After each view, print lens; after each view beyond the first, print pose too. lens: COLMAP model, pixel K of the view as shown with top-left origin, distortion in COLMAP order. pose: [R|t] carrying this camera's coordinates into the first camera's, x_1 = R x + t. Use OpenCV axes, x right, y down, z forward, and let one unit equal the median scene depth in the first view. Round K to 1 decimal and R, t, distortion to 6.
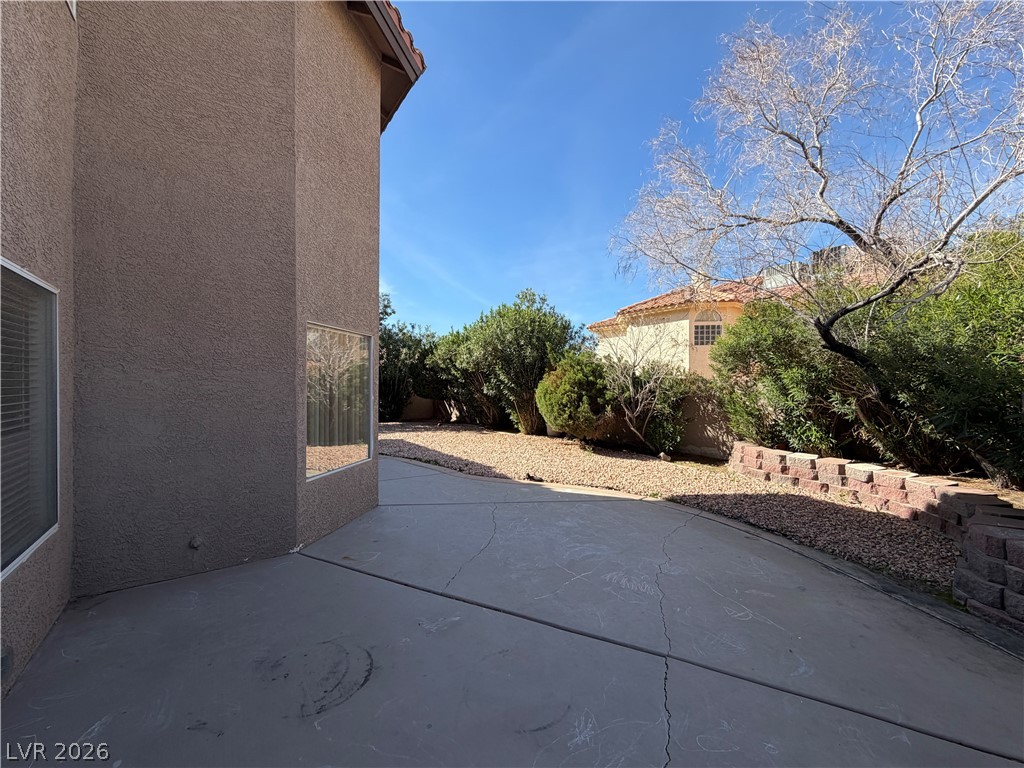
lens RADIAL K [[408.5, 0, 508.7], [0, 408.5, 383.4], [0, 0, 1]] dist [-0.001286, -0.000138]
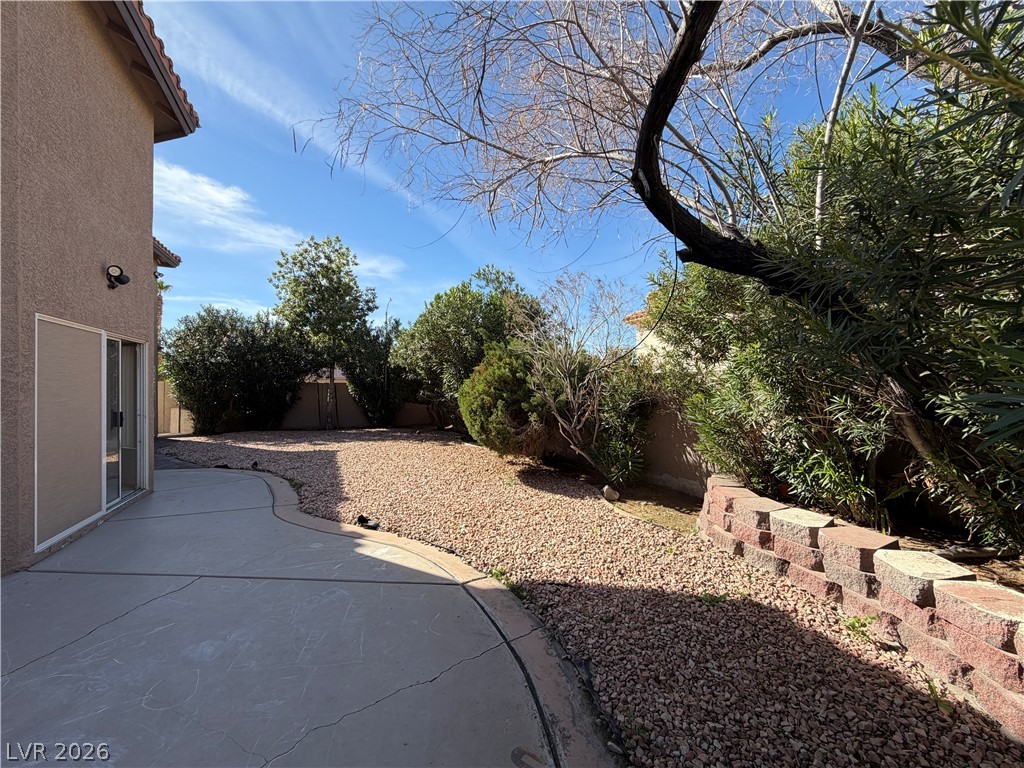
lens RADIAL K [[406.7, 0, 510.0], [0, 406.7, 382.3], [0, 0, 1]] dist [-0.002924, 0.000207]
pose [[0.980049, -0.009700, -0.198521, 0.343314], [0.007731, 0.999913, -0.010689, 0.008721], [0.198608, 0.008941, 0.980038, 0.314870]]
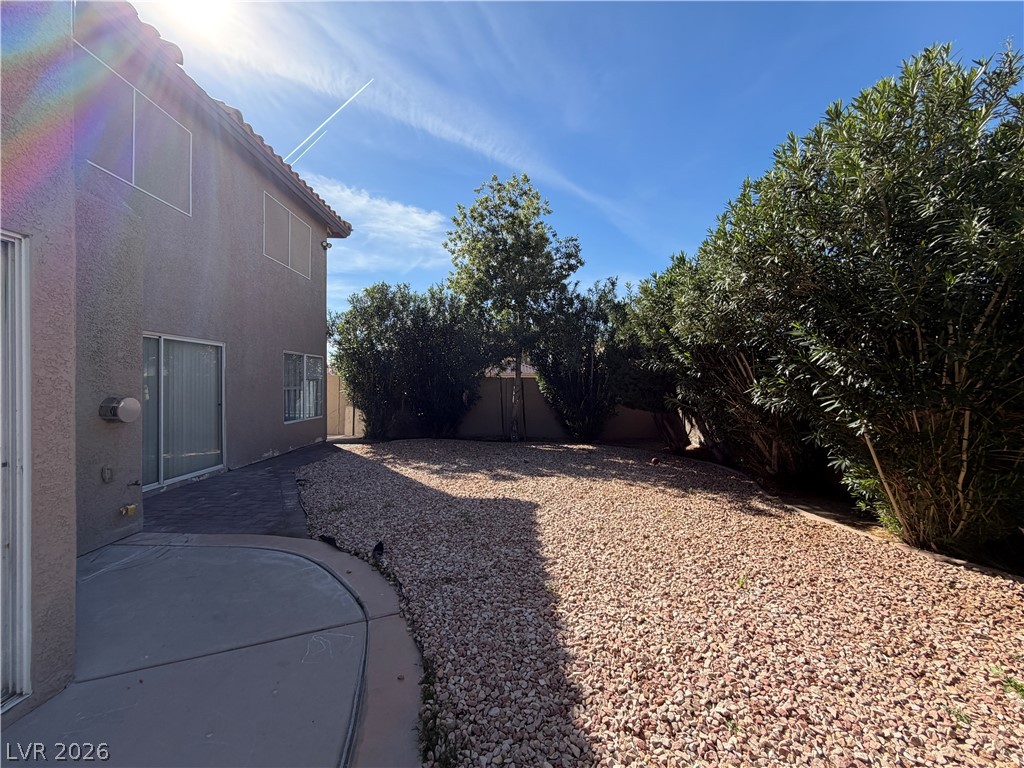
lens RADIAL K [[408.5, 0, 508.7], [0, 408.5, 383.4], [0, 0, 1]] dist [-0.001286, -0.000138]
pose [[0.815785, 0.000117, -0.578356, -0.037782], [-0.001249, 0.999998, -0.001559, 0.007376], [0.578354, 0.001994, 0.815783, 0.813917]]
